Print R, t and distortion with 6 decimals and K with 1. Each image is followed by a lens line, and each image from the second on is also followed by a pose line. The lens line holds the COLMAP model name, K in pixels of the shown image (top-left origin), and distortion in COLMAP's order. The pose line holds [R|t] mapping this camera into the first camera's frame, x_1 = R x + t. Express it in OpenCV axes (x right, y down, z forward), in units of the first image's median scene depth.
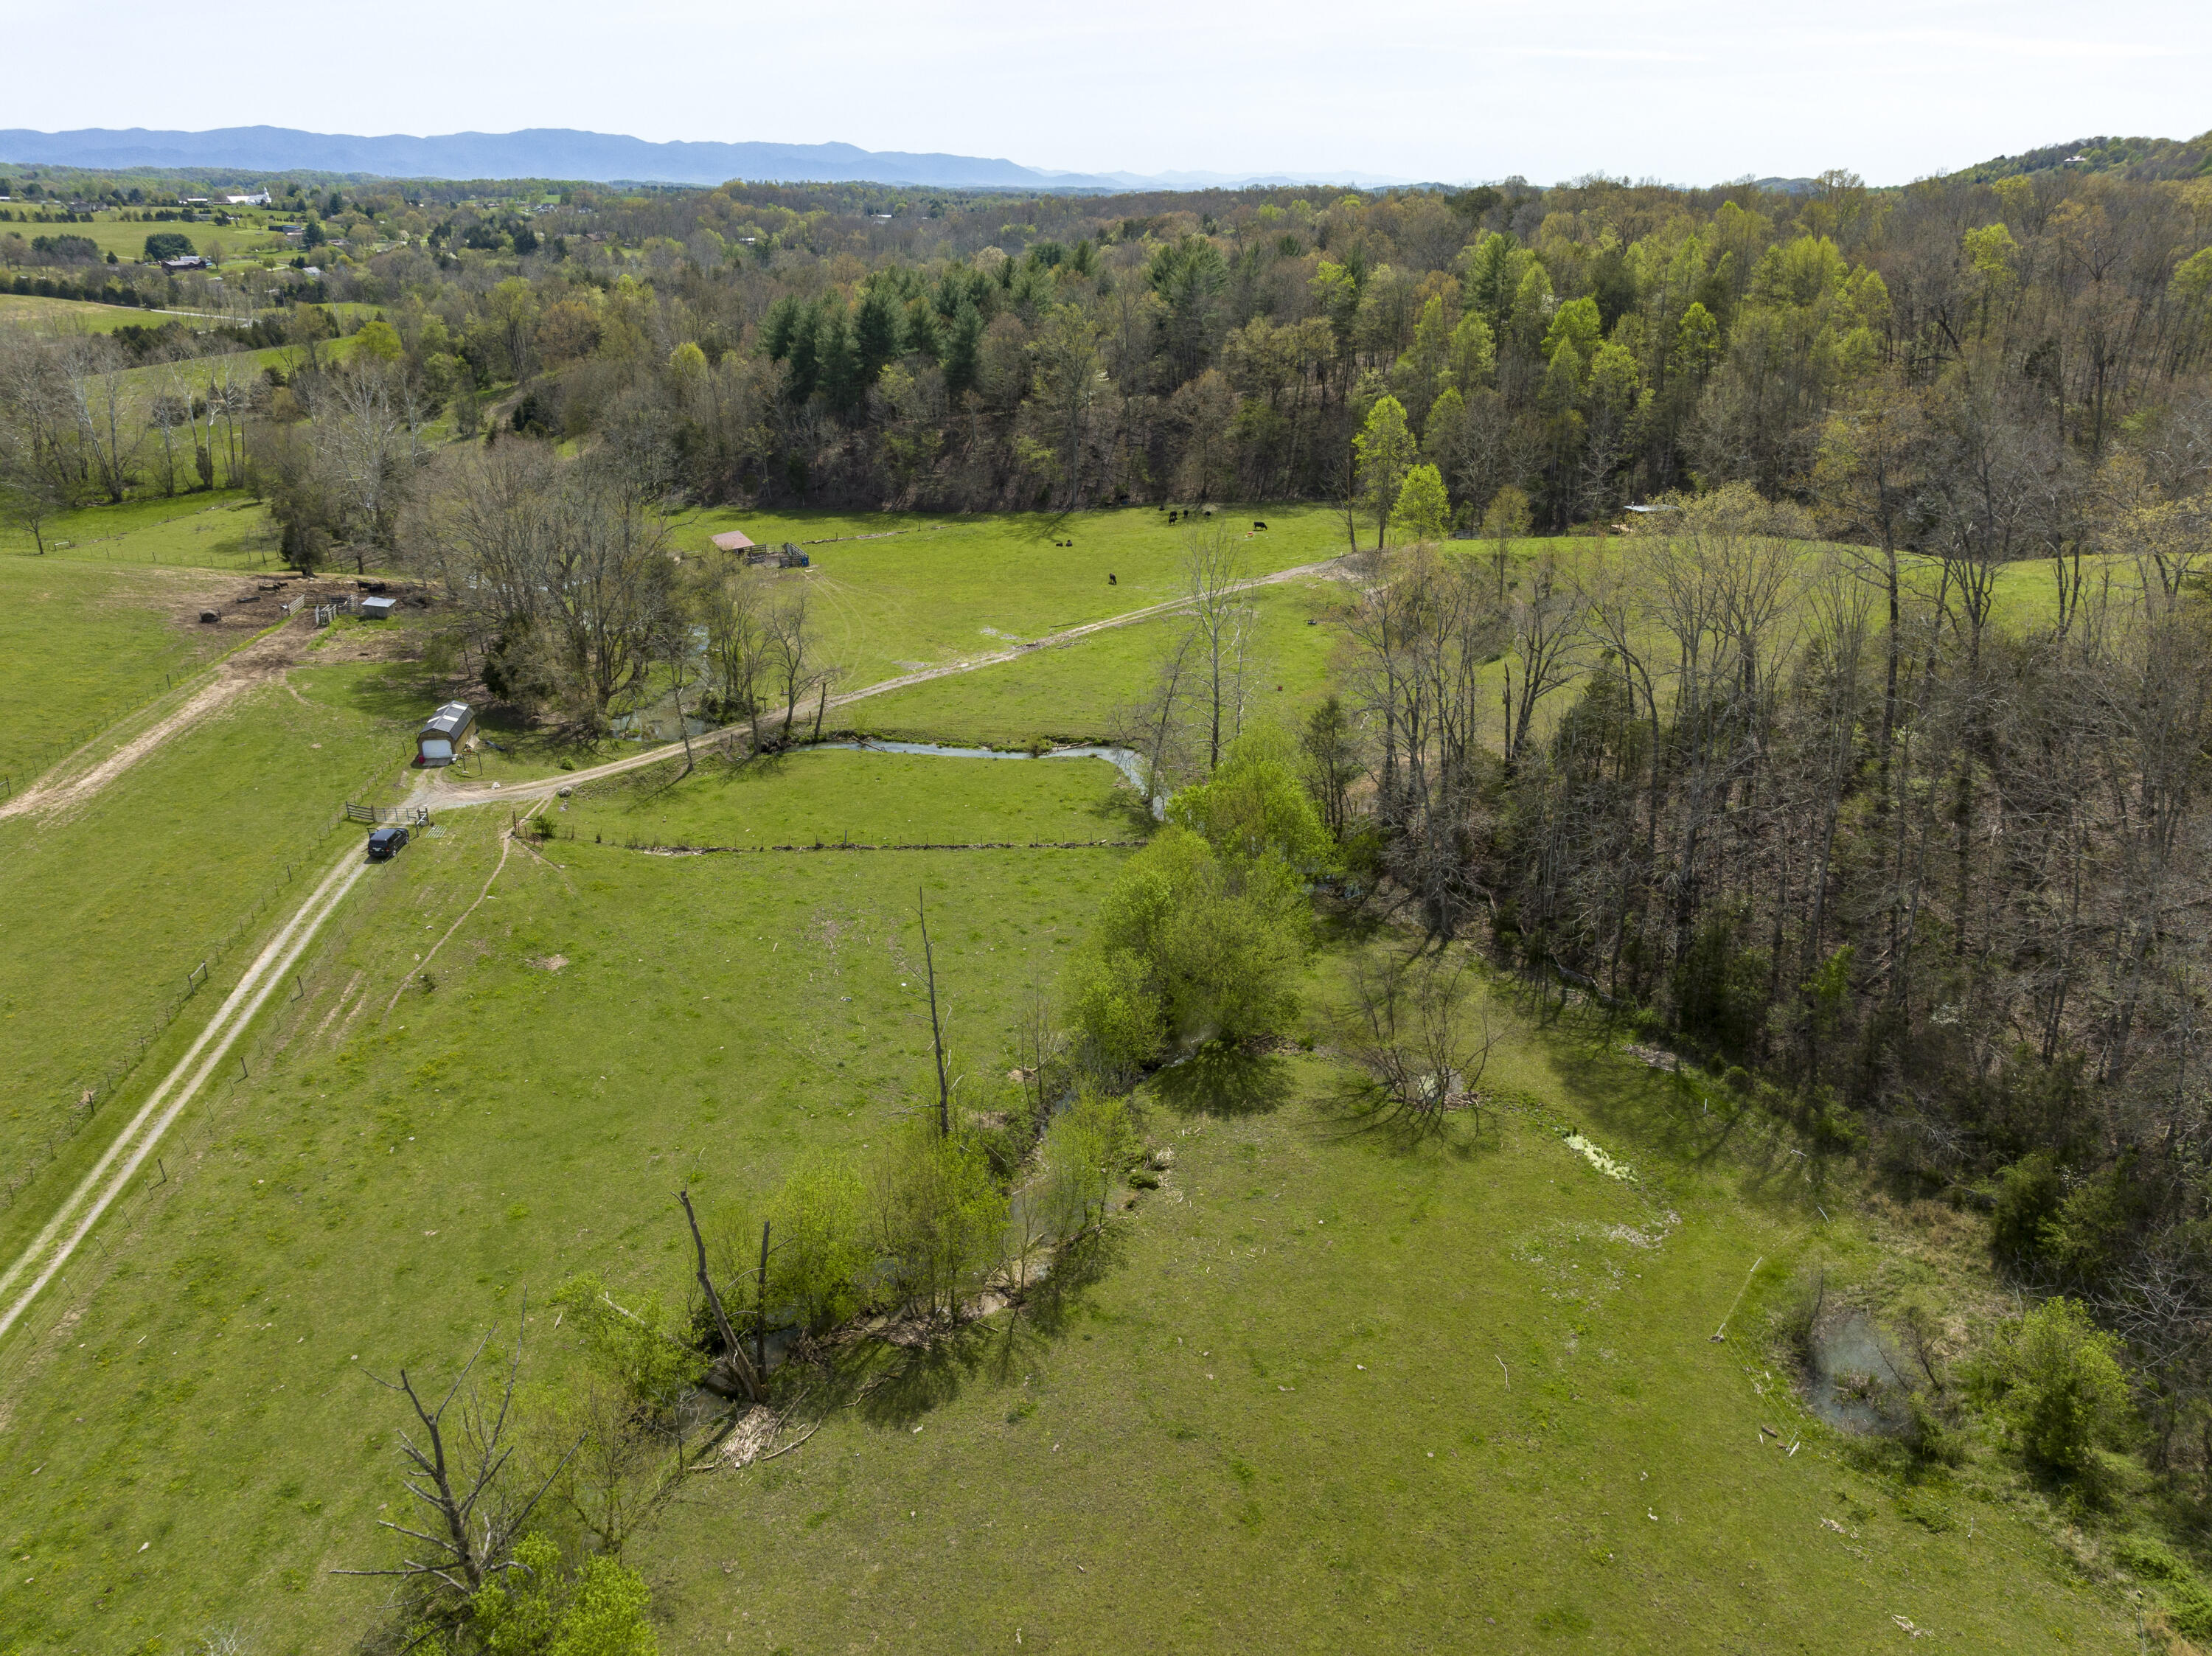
lens RADIAL K [[1559.4, 0, 1115.7], [0, 1559.4, 823.5], [0, 0, 1]] dist [-0.050221, 0.022515]
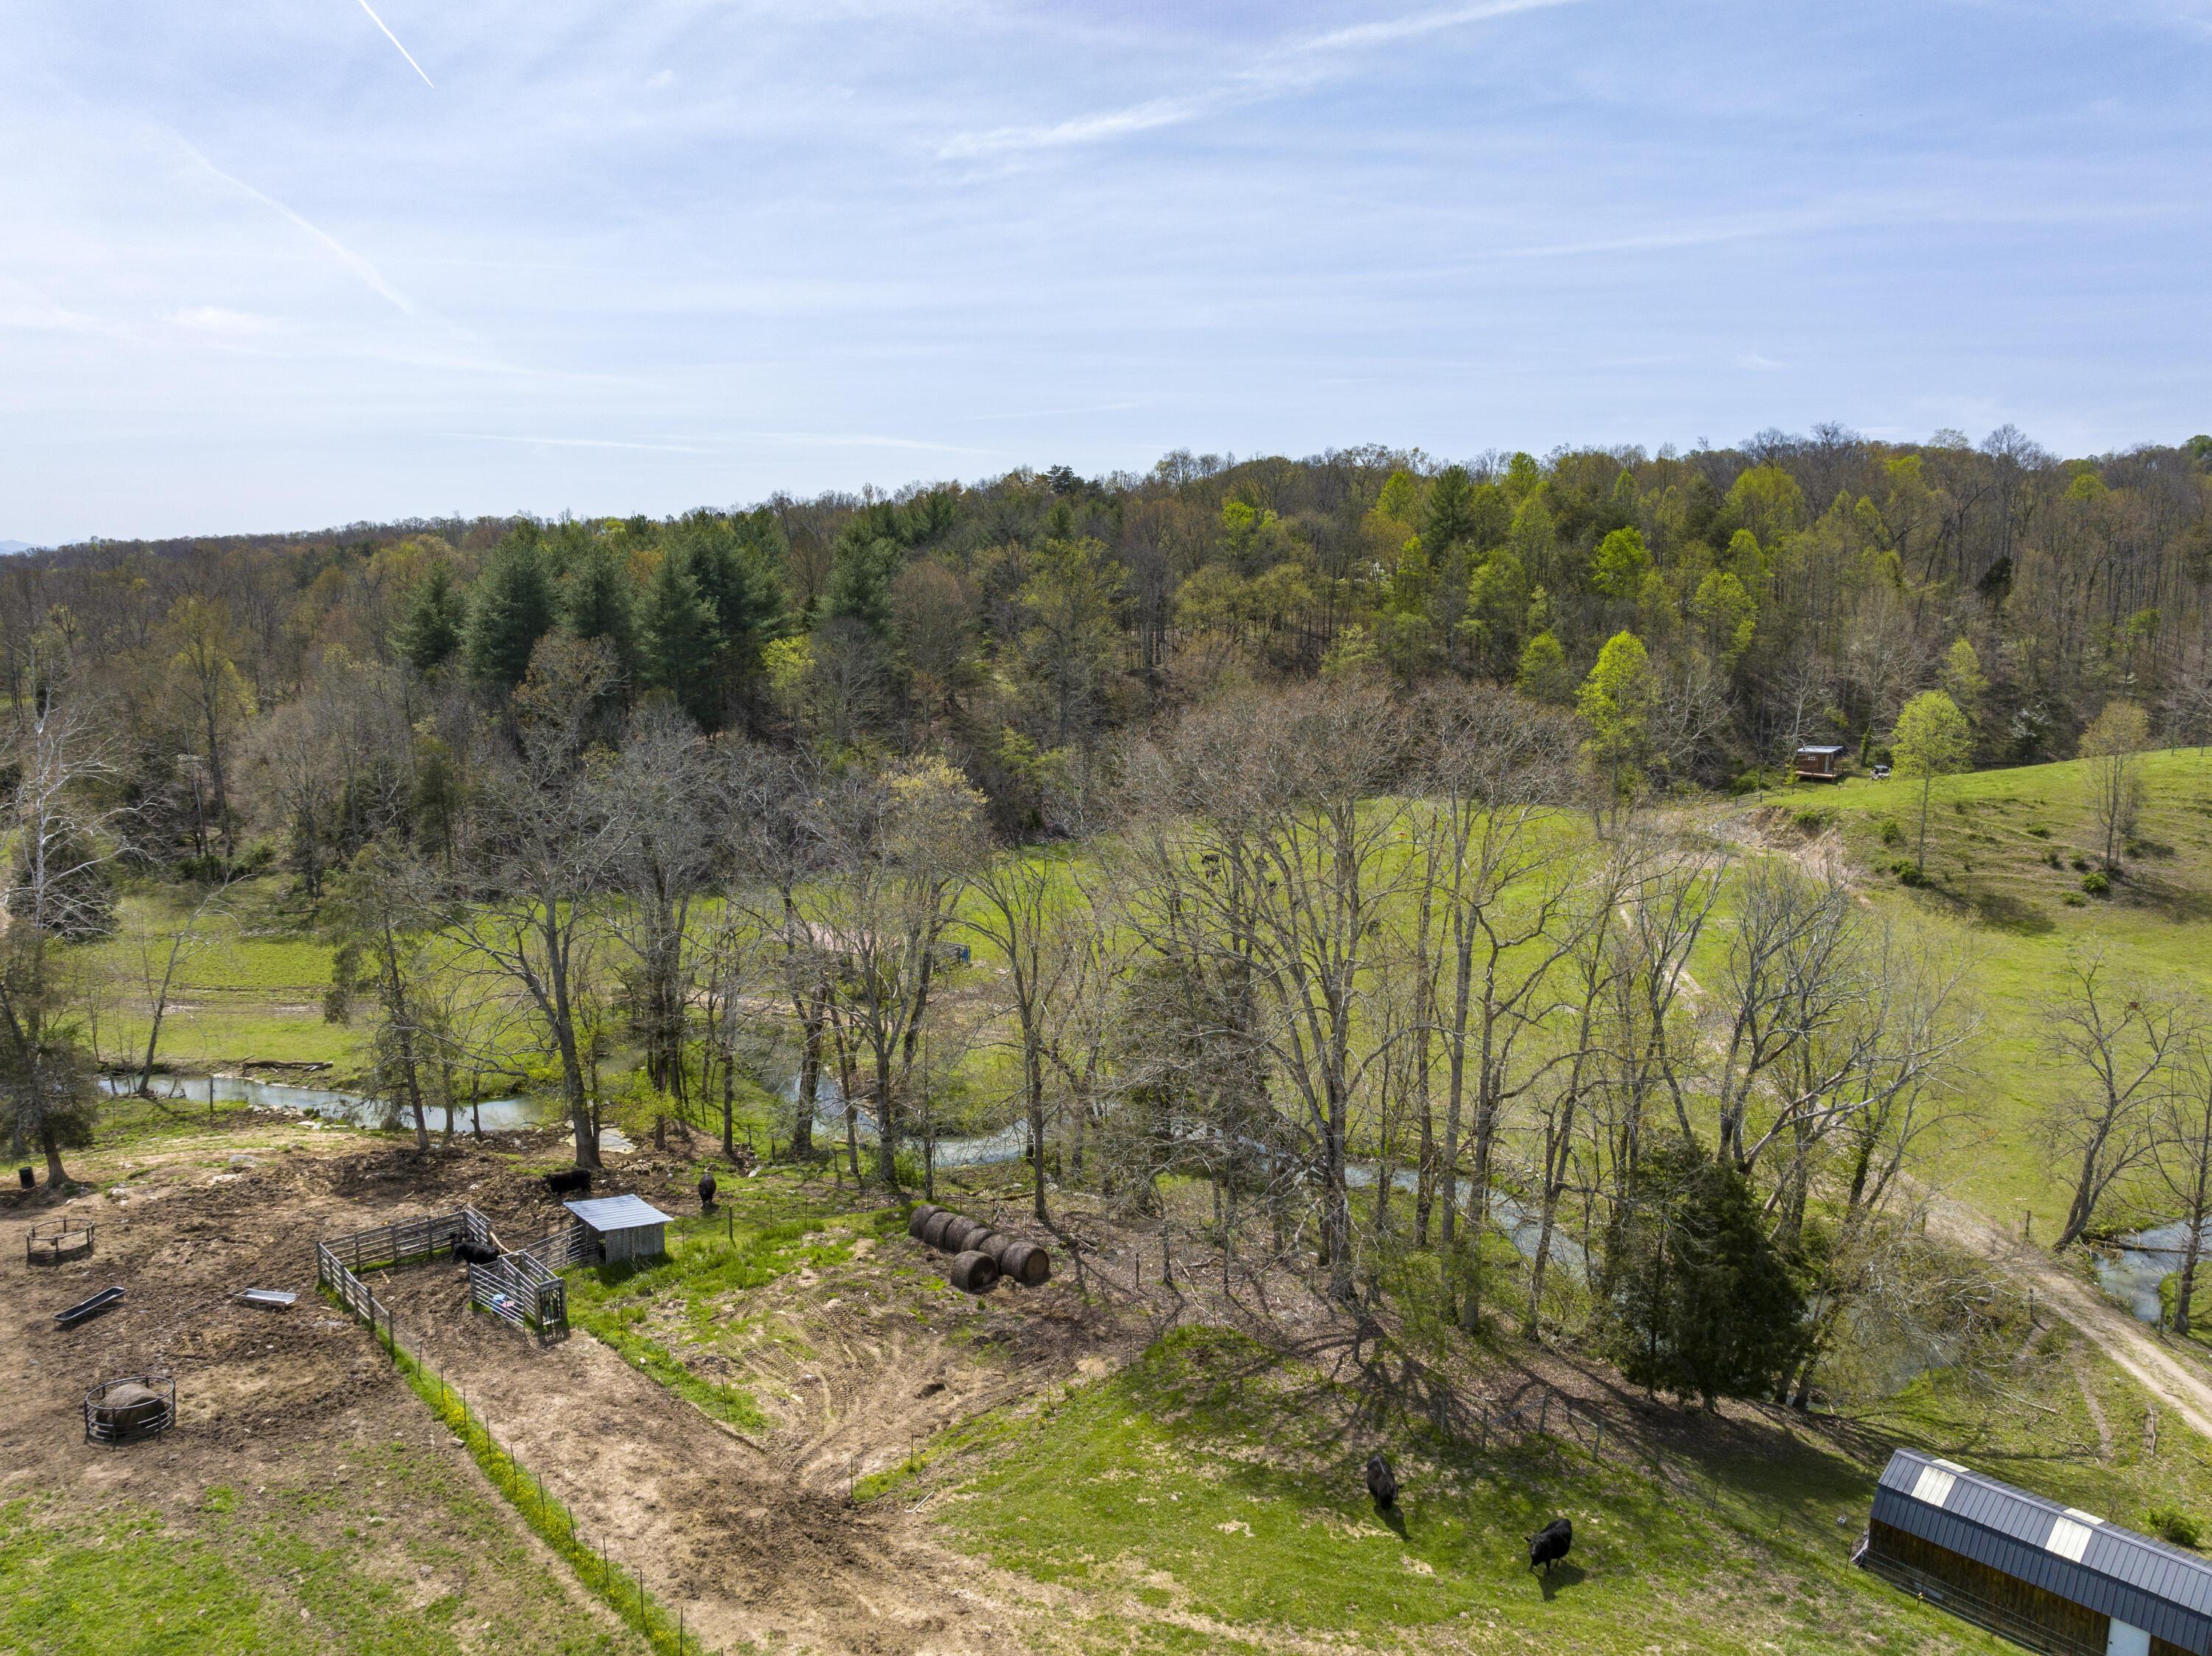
lens RADIAL K [[1559.4, 0, 1116.3], [0, 1559.4, 818.4], [0, 0, 1]] dist [-0.050221, 0.022515]
pose [[0.810575, -0.097603, 0.577444, -0.631039], [0.221451, 0.963885, -0.147935, -0.167514], [-0.542150, 0.247788, 0.802916, 0.706165]]
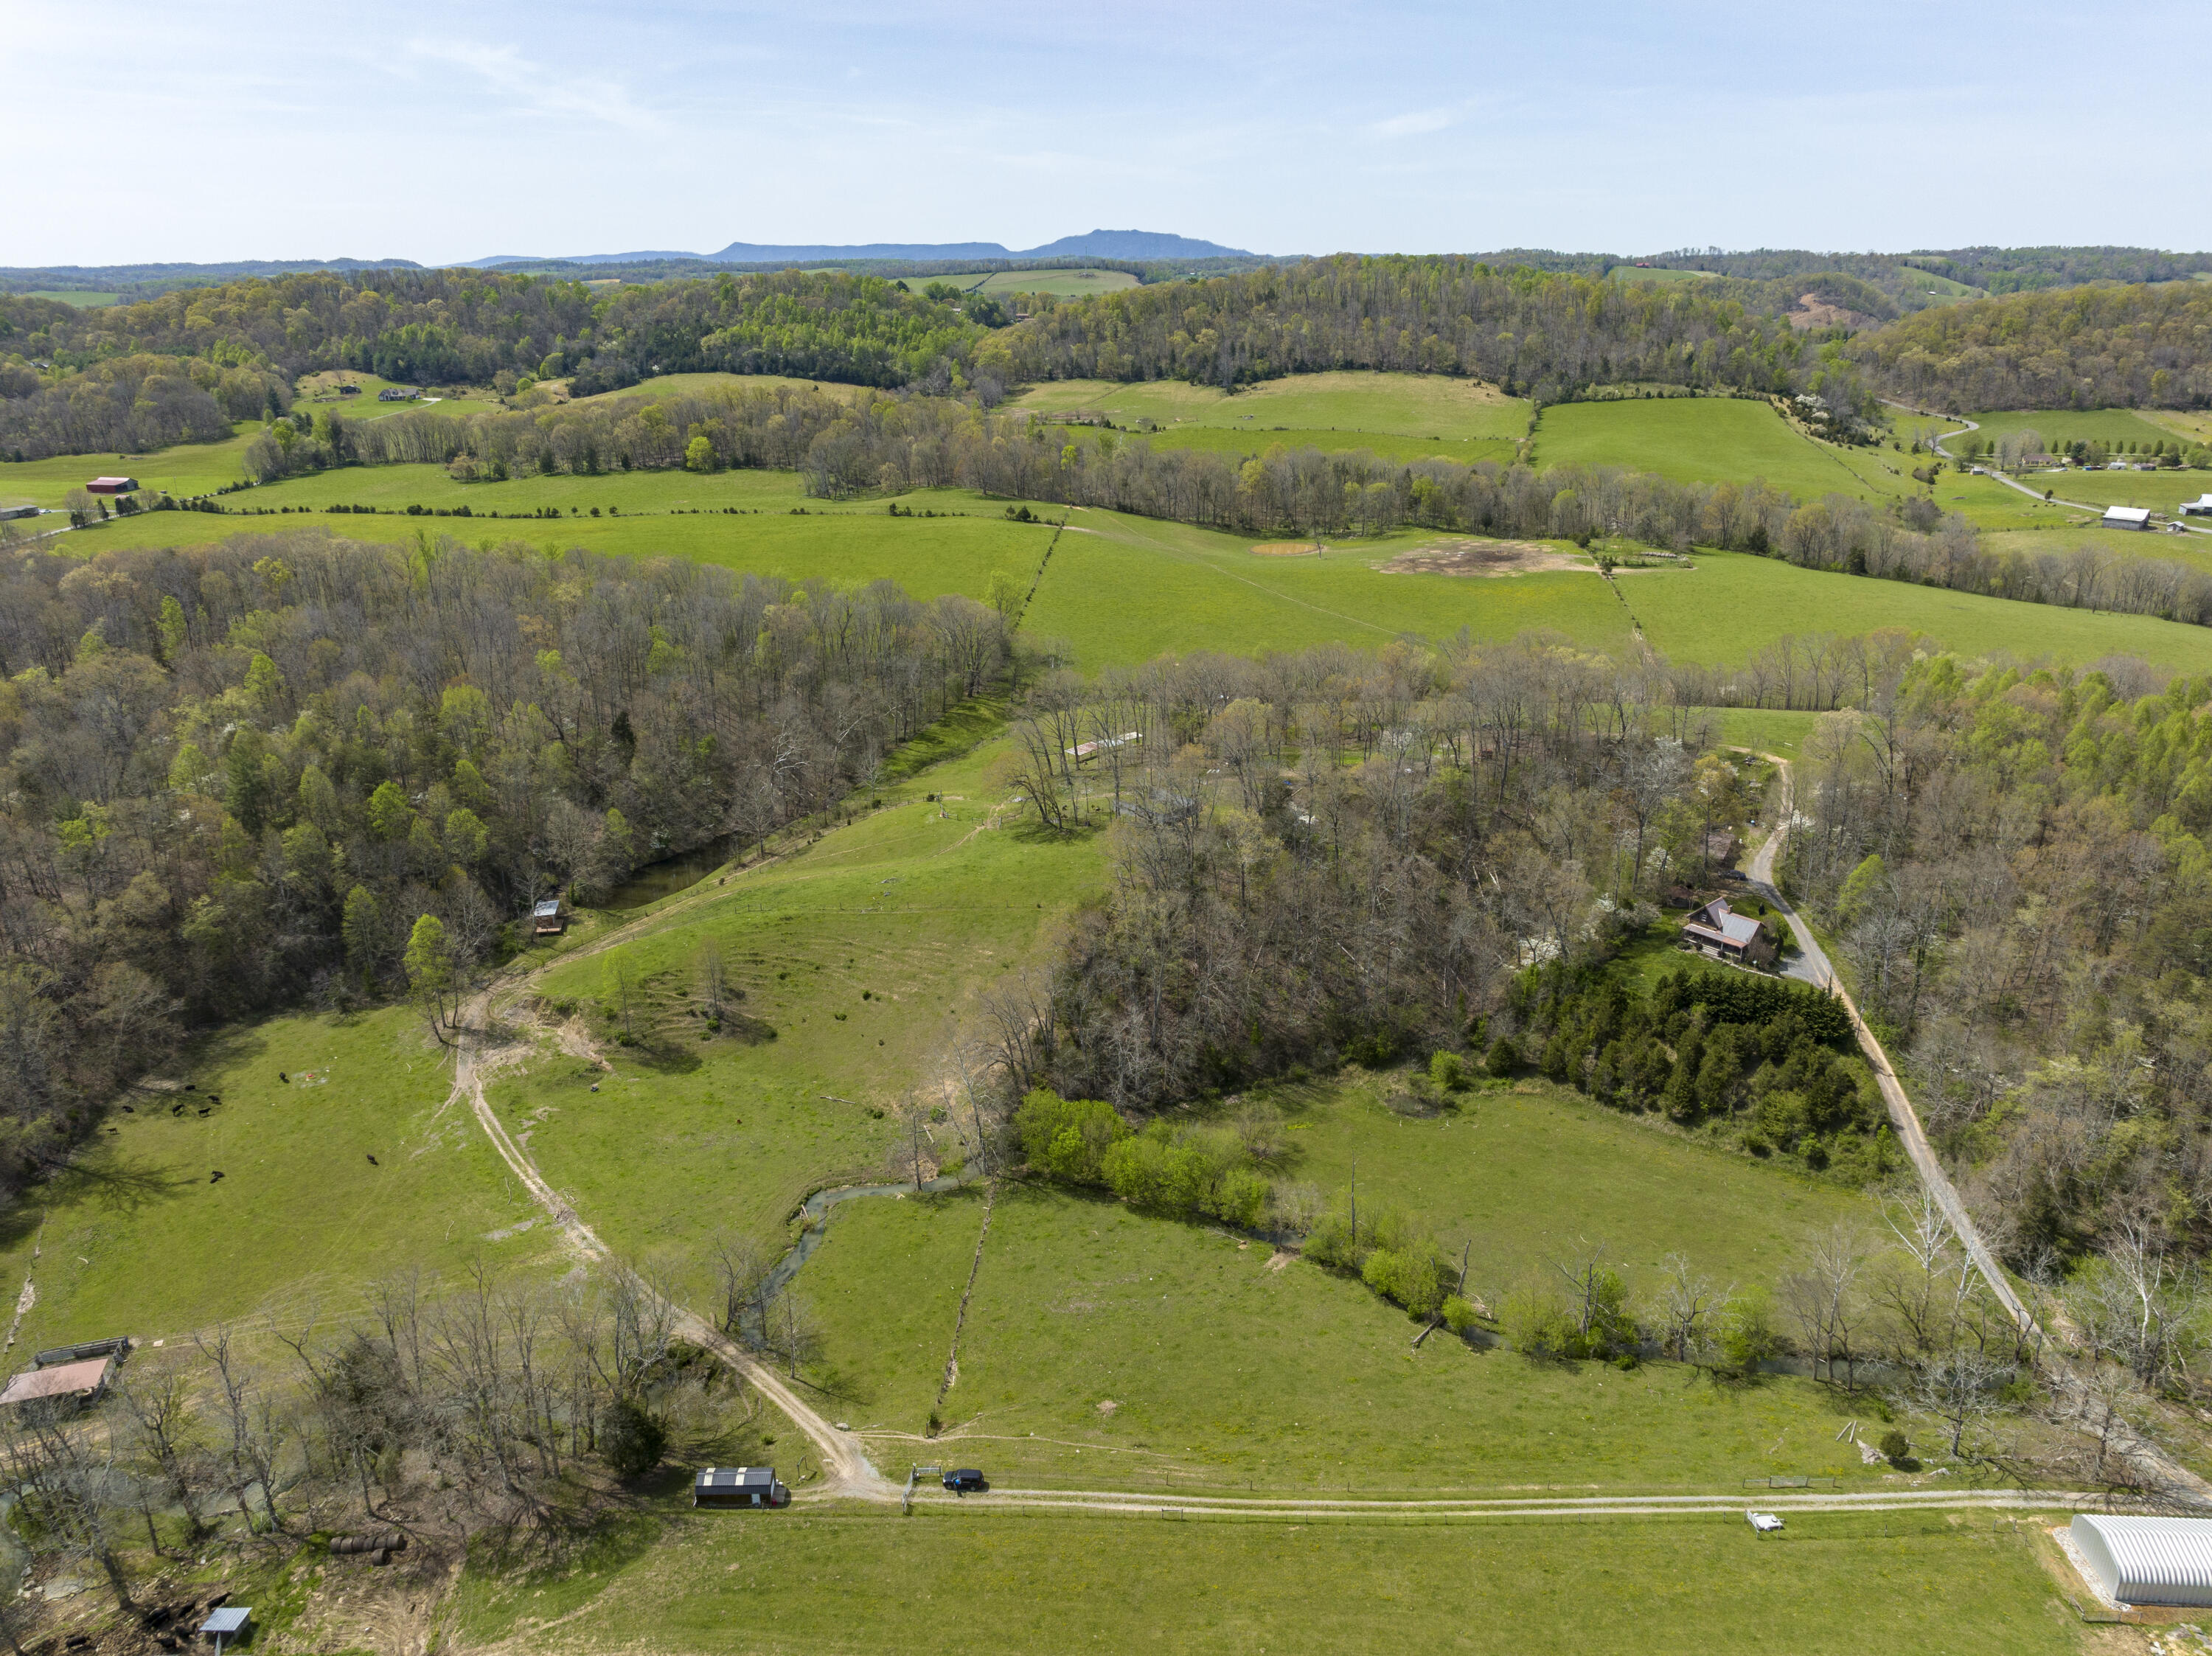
lens RADIAL K [[1559.4, 0, 1104.0], [0, 1559.4, 824.8], [0, 0, 1]] dist [-0.050221, 0.022515]
pose [[0.120587, -0.345860, 0.930505, -1.130155], [0.380102, 0.881998, 0.278572, -0.620327], [-0.917050, 0.320095, 0.237820, 0.259941]]
